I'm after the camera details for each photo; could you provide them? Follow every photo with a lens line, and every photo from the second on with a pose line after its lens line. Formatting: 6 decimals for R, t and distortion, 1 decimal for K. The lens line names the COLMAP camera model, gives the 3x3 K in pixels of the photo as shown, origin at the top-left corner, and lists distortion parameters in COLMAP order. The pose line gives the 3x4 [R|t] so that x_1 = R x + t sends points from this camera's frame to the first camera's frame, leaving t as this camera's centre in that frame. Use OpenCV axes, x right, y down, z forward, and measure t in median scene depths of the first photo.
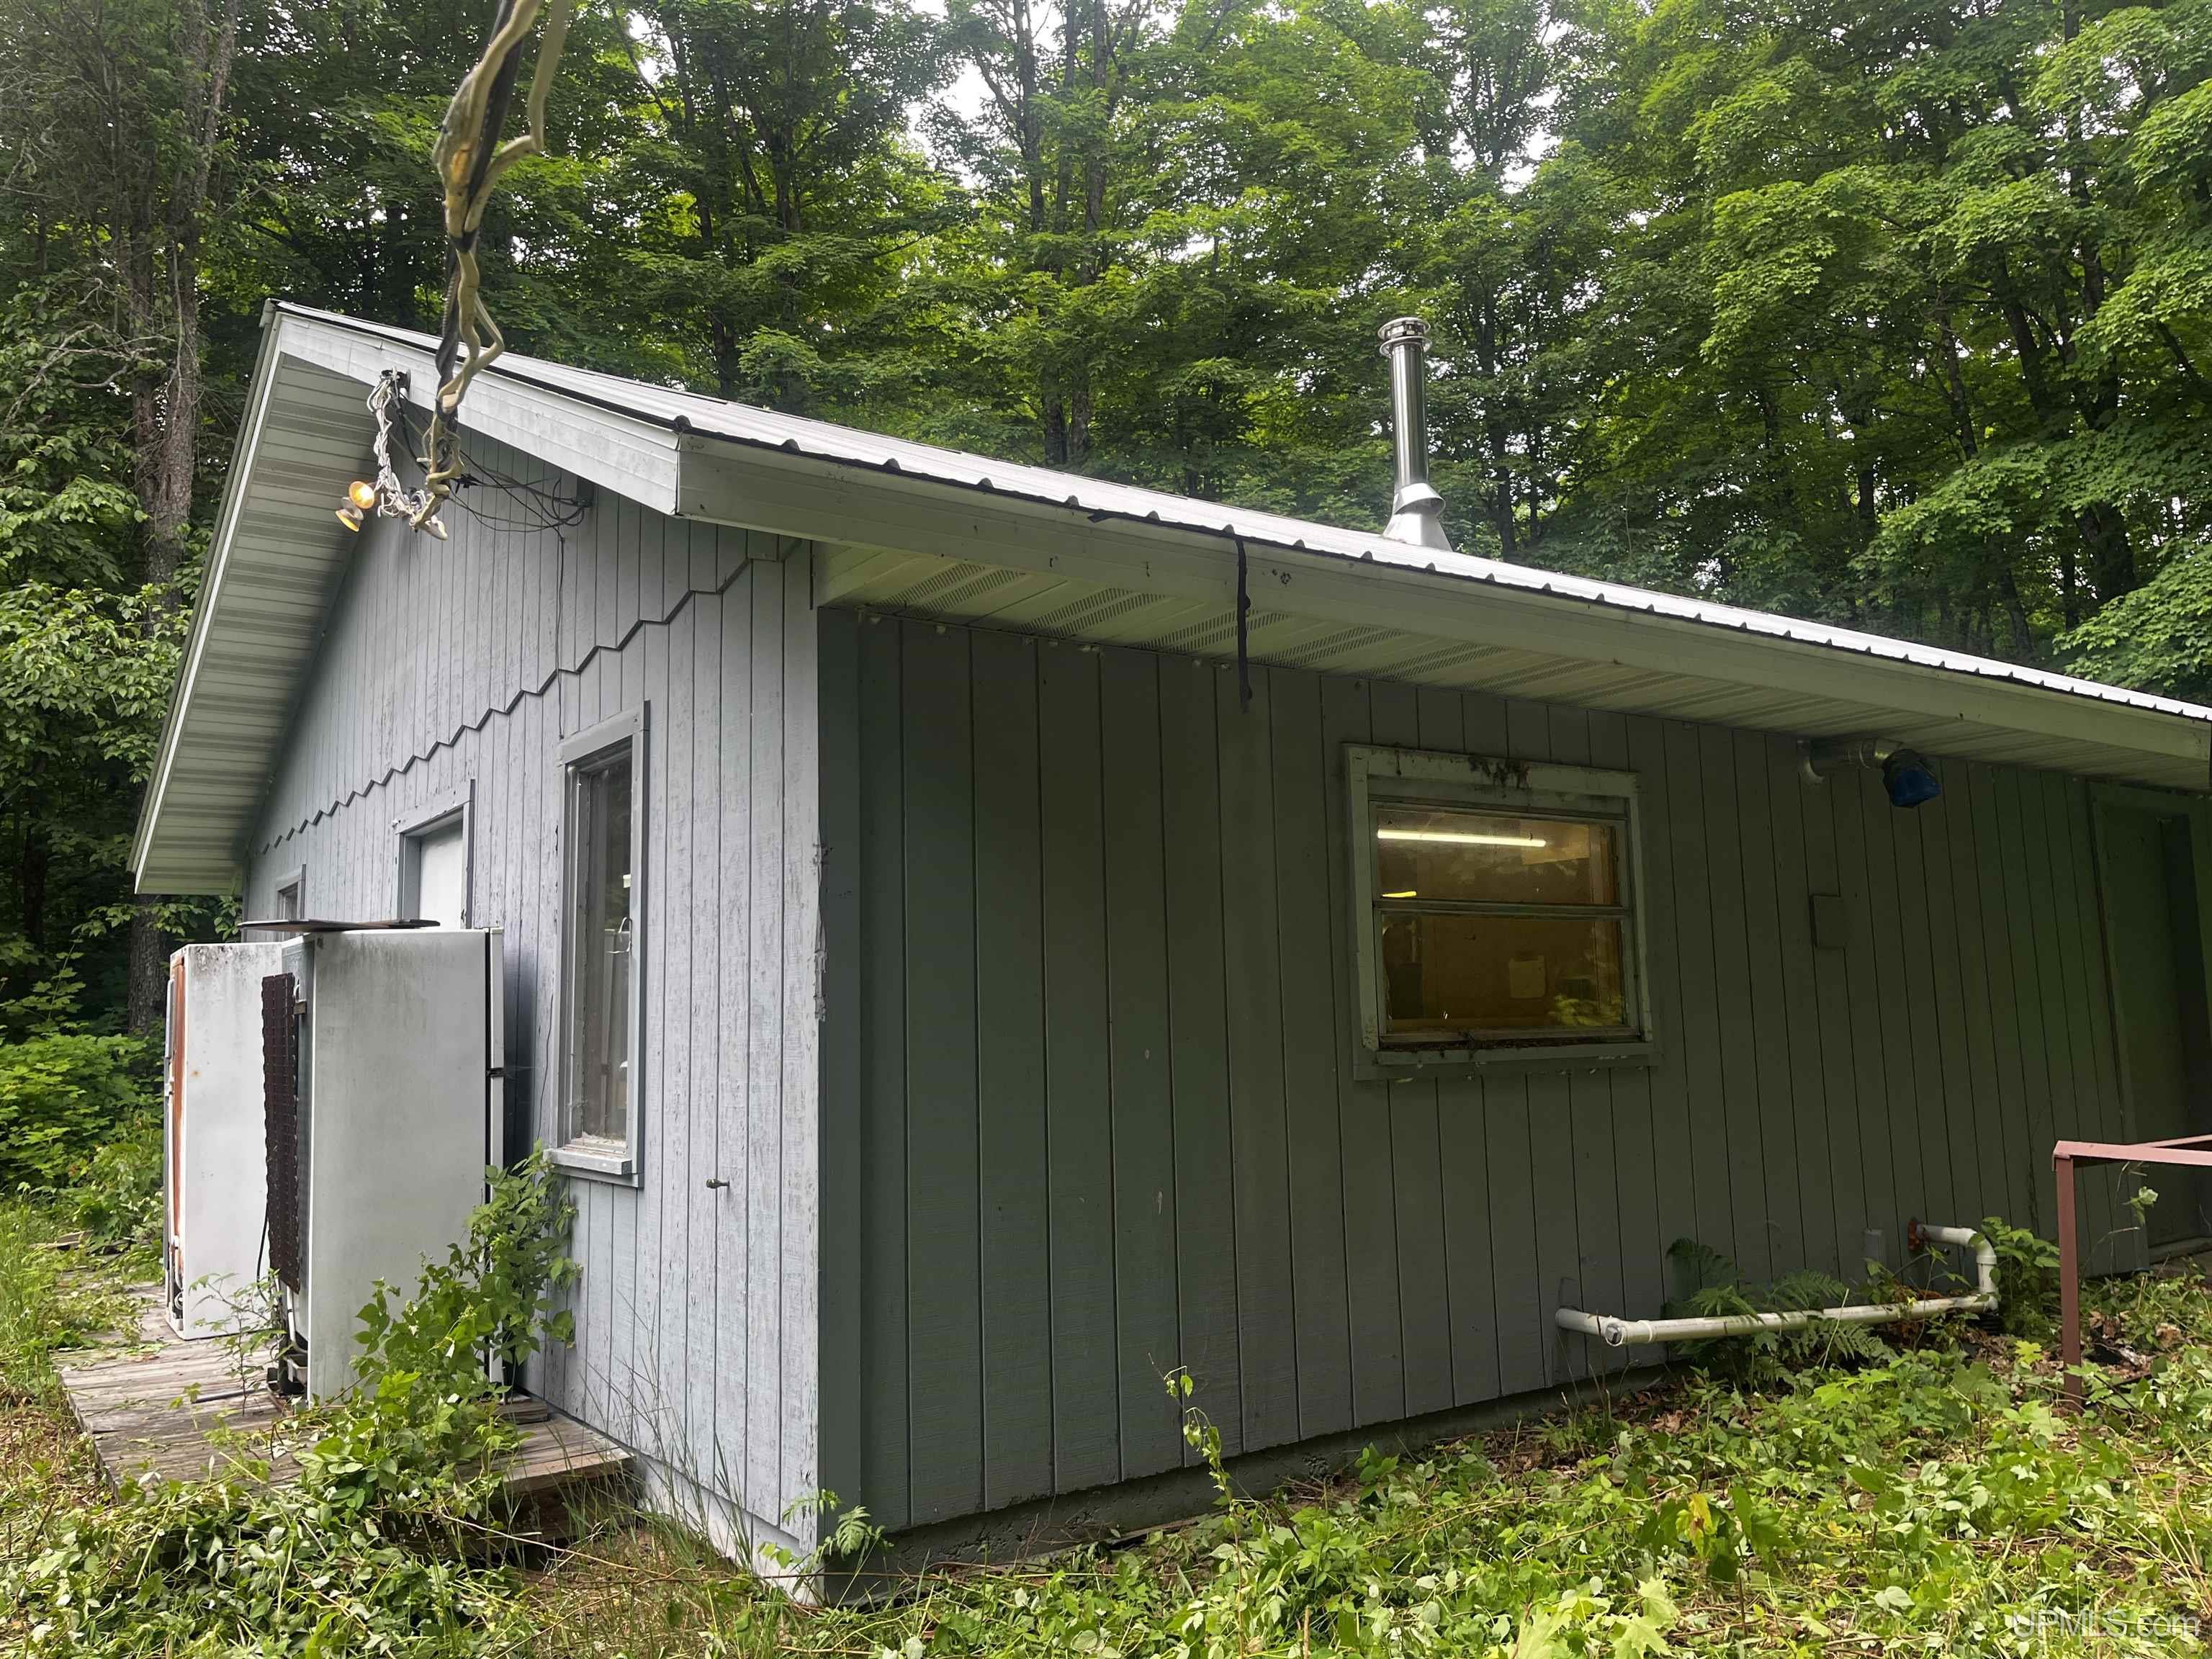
lens RADIAL K [[1680.0, 0, 1118.7], [0, 1680.0, 825.2], [0, 0, 1]] dist [0.069456, -0.092314]
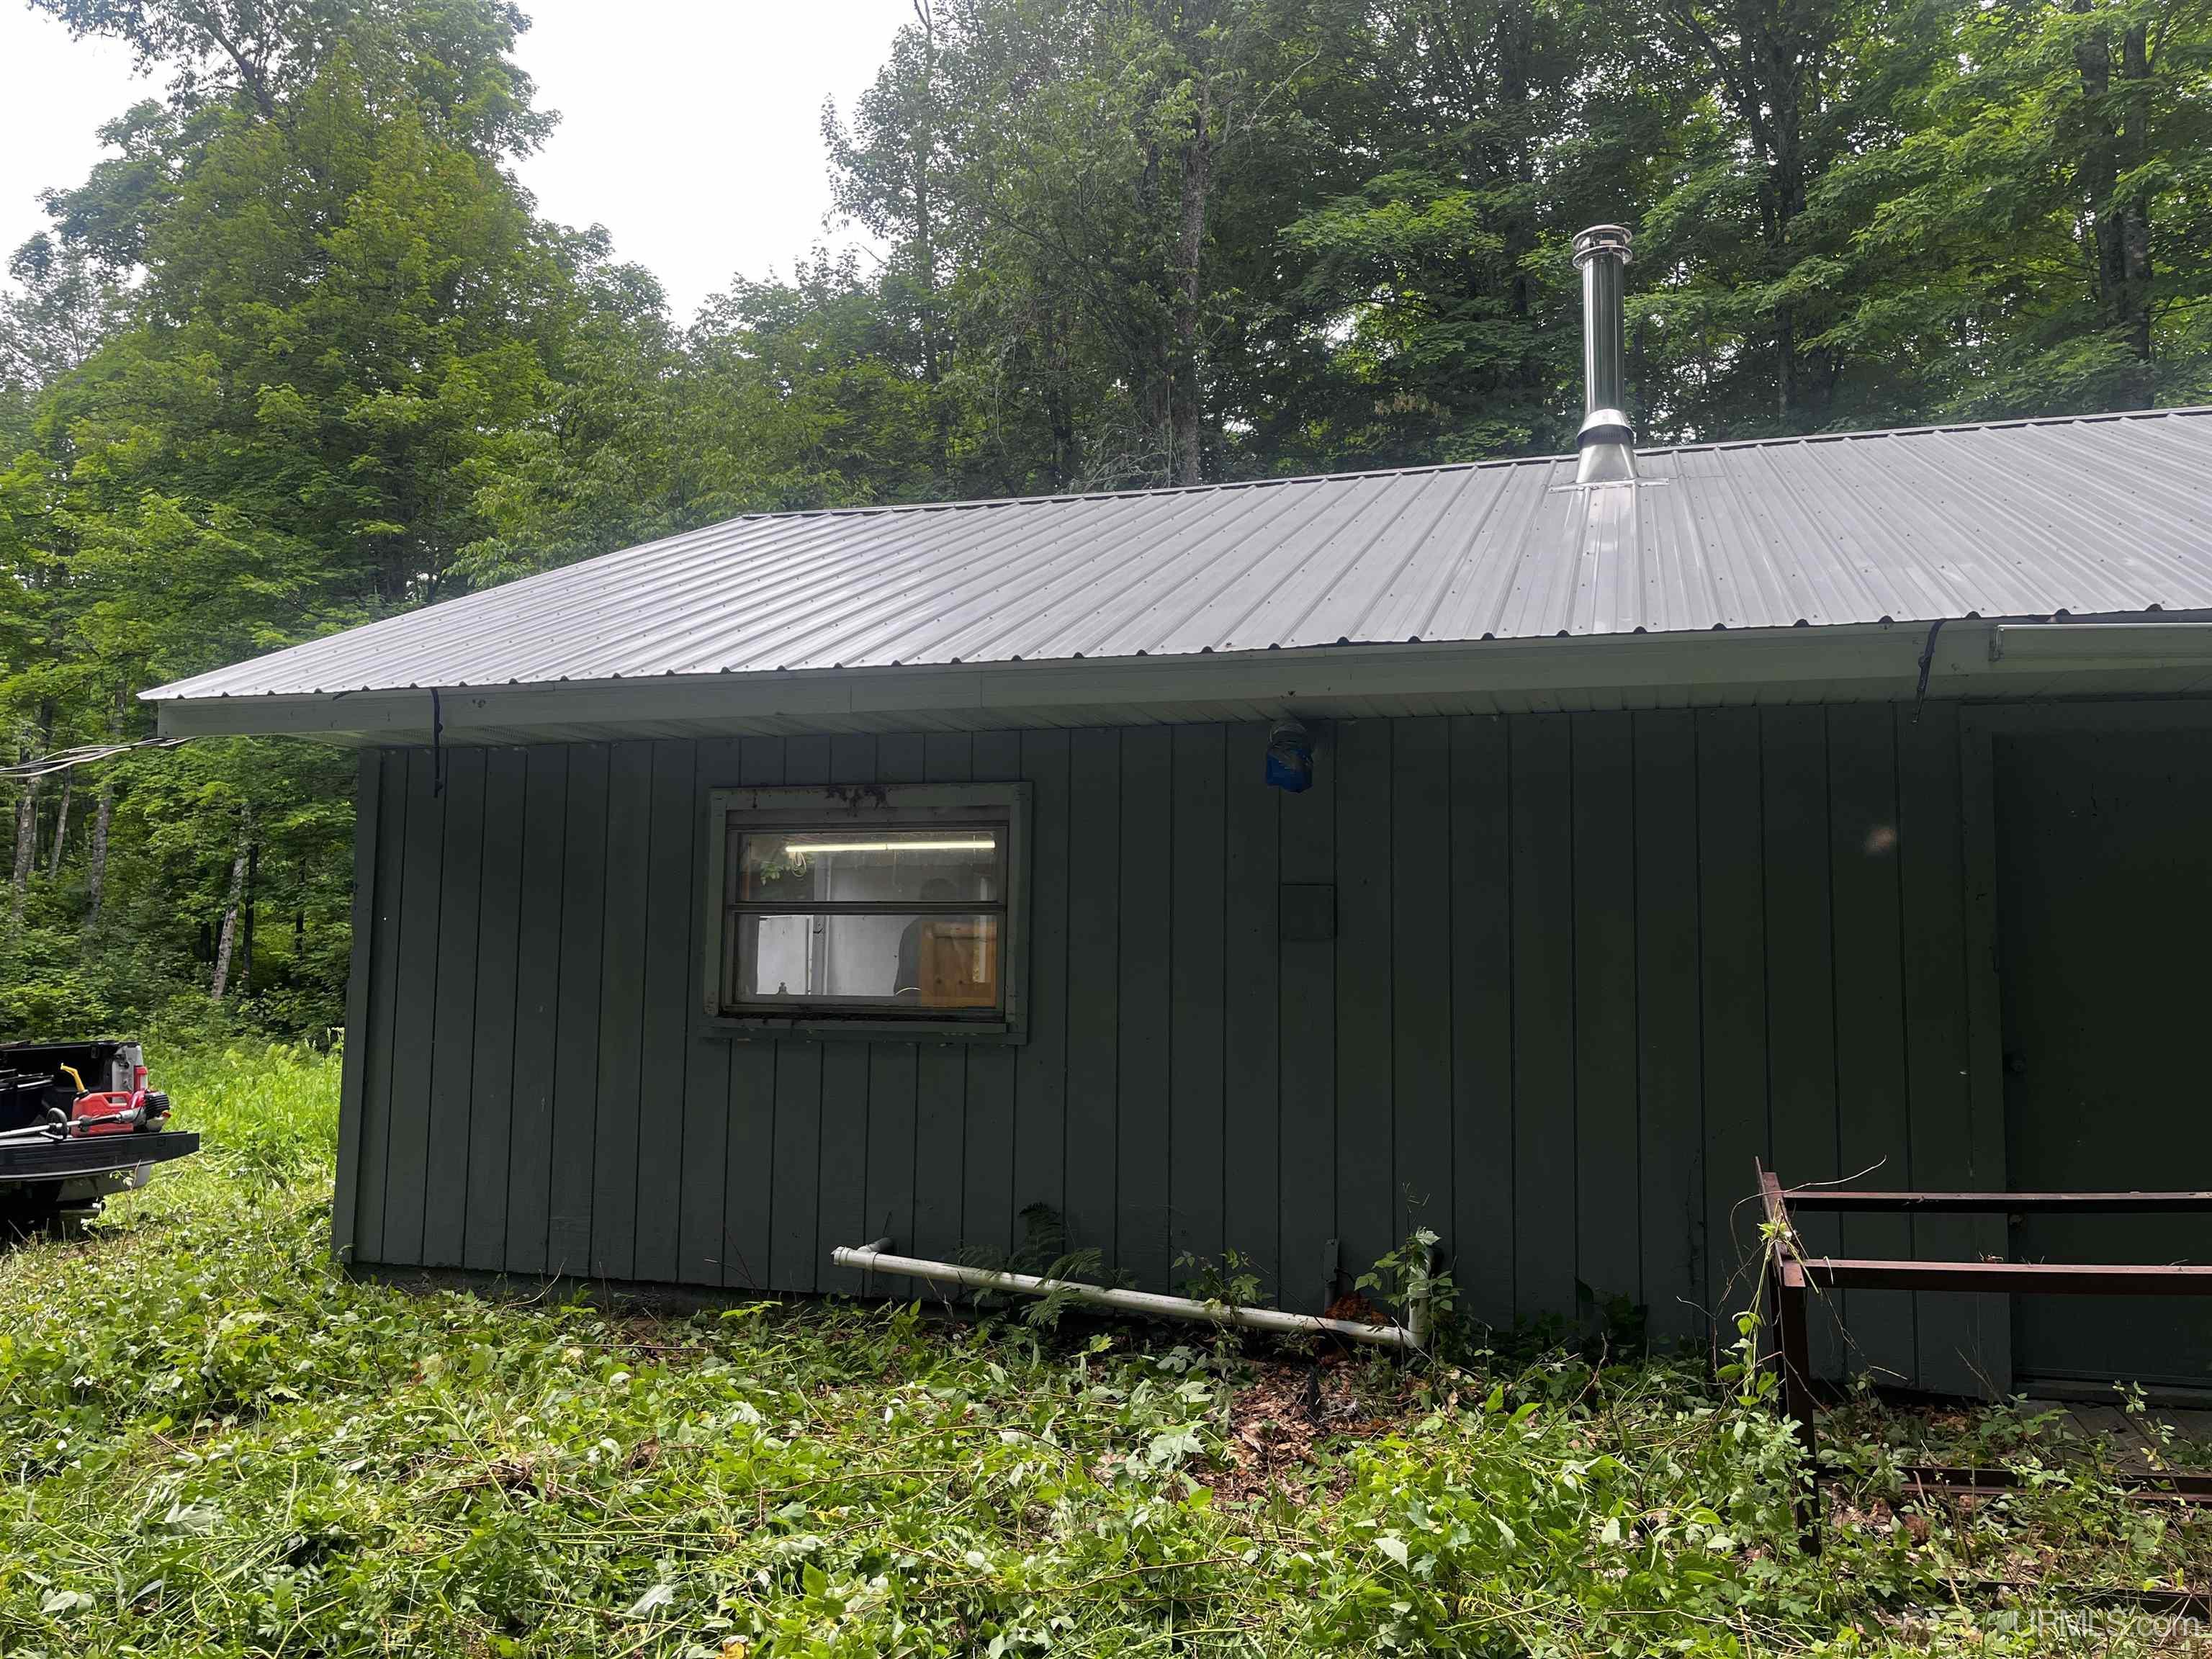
lens RADIAL K [[1680.0, 0, 1073.8], [0, 1680.0, 816.6], [0, 0, 1]] dist [0.069456, -0.092314]
pose [[0.607319, -0.039534, -0.793474, 0.203368], [0.065187, 0.997873, 0.000176, -0.001057], [0.791779, -0.051832, 0.608604, 0.059674]]
